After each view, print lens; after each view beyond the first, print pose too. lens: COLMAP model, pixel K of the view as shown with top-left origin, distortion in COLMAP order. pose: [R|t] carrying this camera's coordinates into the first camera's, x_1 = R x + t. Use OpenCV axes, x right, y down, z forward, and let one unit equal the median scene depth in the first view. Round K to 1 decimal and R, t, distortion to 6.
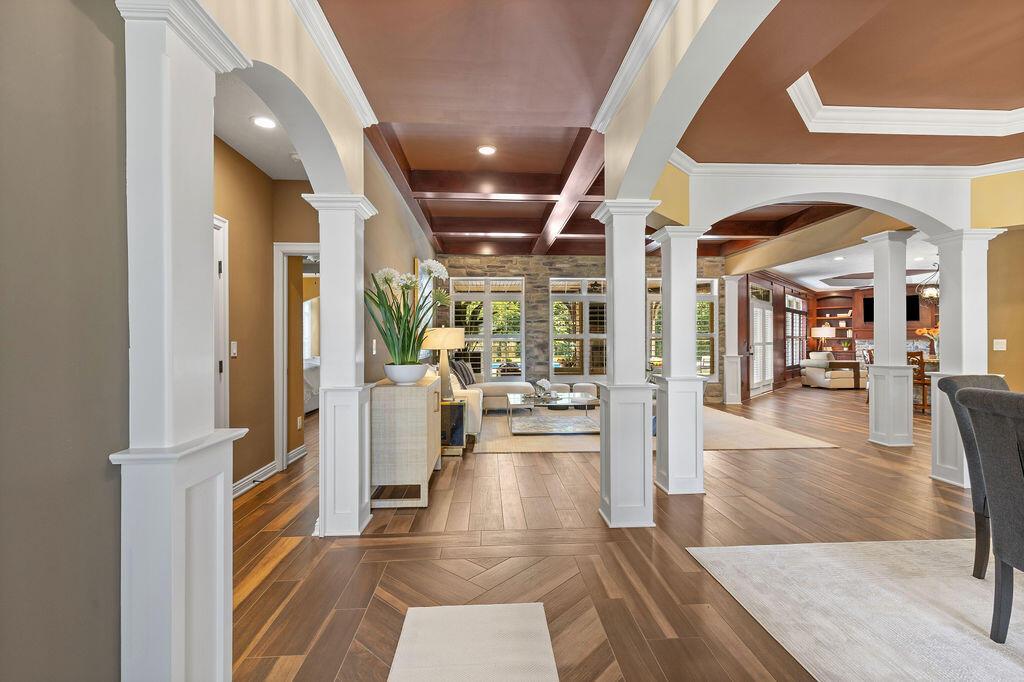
lens RADIAL K [[463.6, 0, 517.7], [0, 463.6, 340.3], [0, 0, 1]] dist [0.001754, -0.000062]
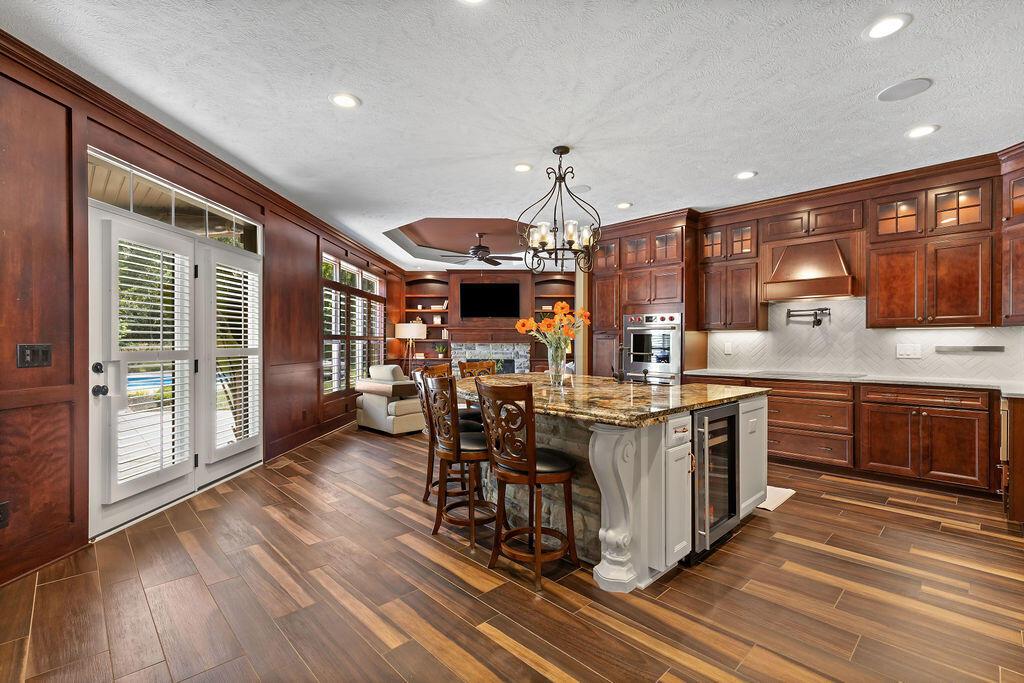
lens RADIAL K [[463.6, 0, 517.7], [0, 463.6, 340.8], [0, 0, 1]] dist [0.001754, -0.000062]
pose [[0.758690, 0.008078, 0.651402, 0.349618], [-0.007173, 0.999966, -0.004046, -0.001880], [-0.651413, -0.001603, 0.758722, 0.406517]]
